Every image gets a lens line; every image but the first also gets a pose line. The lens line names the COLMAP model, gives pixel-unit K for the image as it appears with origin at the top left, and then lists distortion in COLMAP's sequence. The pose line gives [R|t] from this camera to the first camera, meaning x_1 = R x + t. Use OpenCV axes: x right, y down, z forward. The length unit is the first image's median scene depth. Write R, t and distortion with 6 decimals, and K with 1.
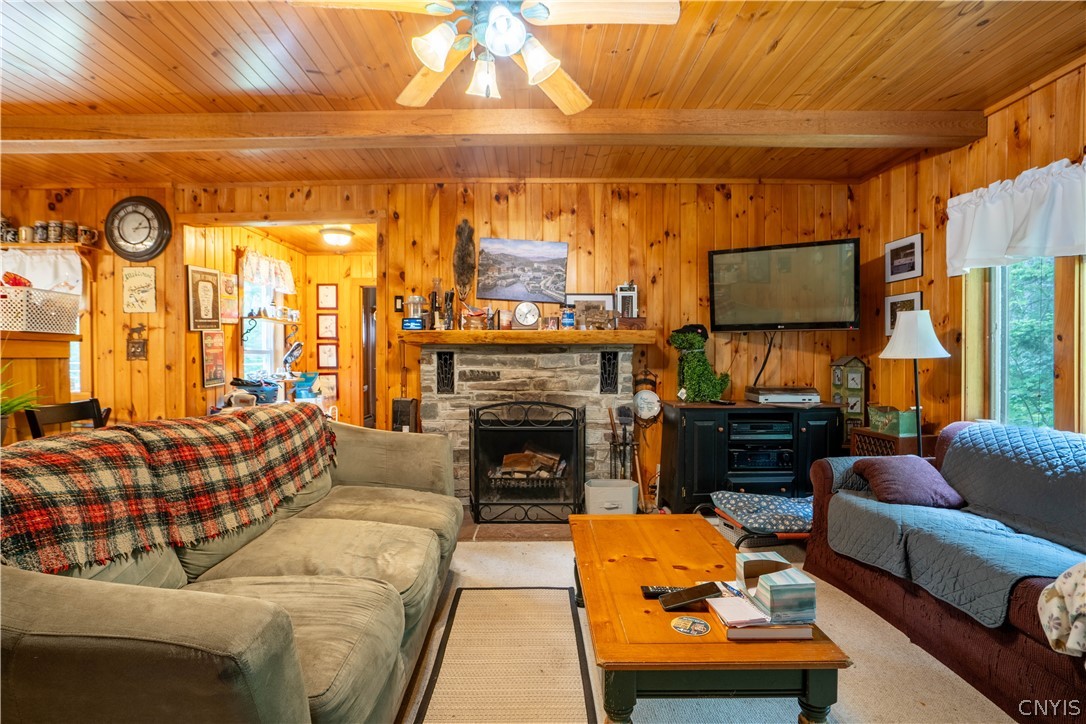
lens RADIAL K [[545.5, 0, 540.3], [0, 545.5, 363.3], [0, 0, 1]] dist [-0.054060, 0.028644]
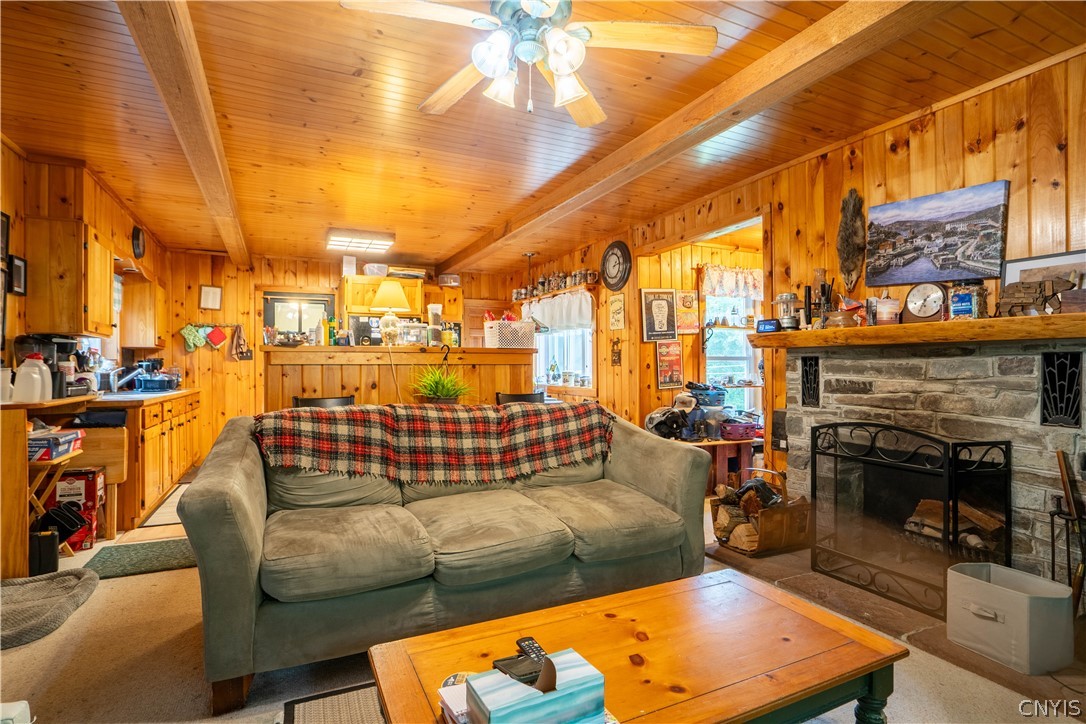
lens RADIAL K [[545.5, 0, 540.3], [0, 545.5, 363.3], [0, 0, 1]] dist [-0.054060, 0.028644]
pose [[0.426296, -0.002441, -0.904580, 0.376124], [-0.006987, 0.999958, -0.005992, -0.002791], [0.904557, 0.008875, 0.426261, 0.258225]]
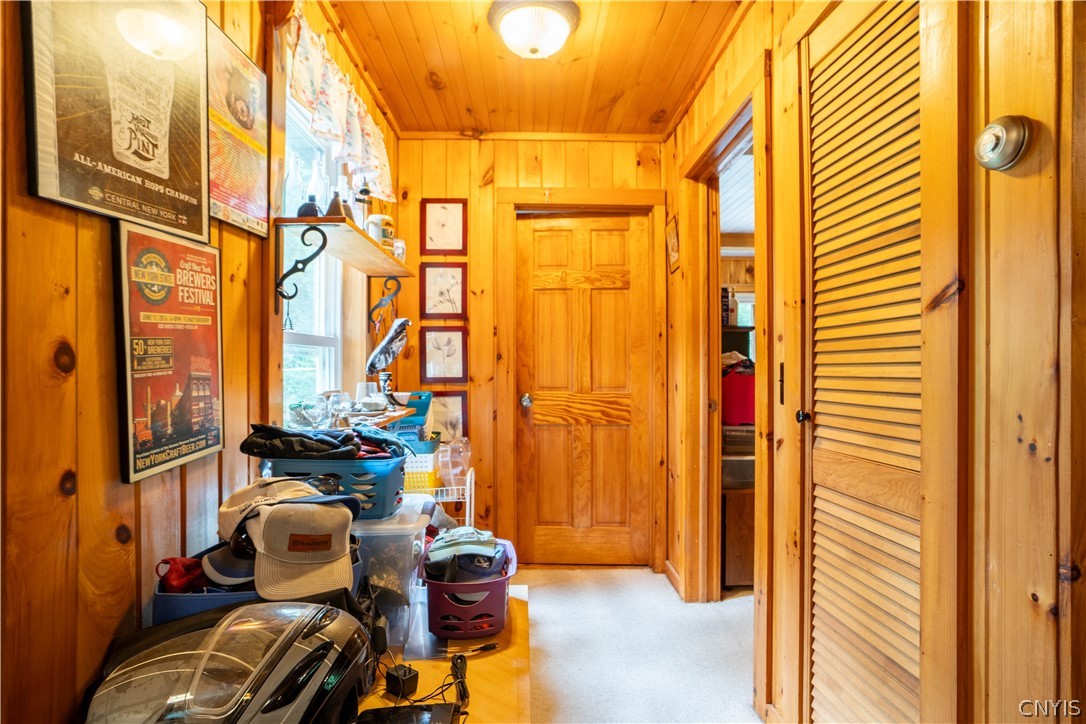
lens RADIAL K [[545.5, 0, 540.3], [0, 545.5, 363.3], [0, 0, 1]] dist [-0.054060, 0.028644]
pose [[0.999931, 0.000674, 0.011763, -0.485838], [-0.000527, 0.999923, -0.012414, -0.001000], [-0.011770, 0.012407, 0.999854, 0.822956]]
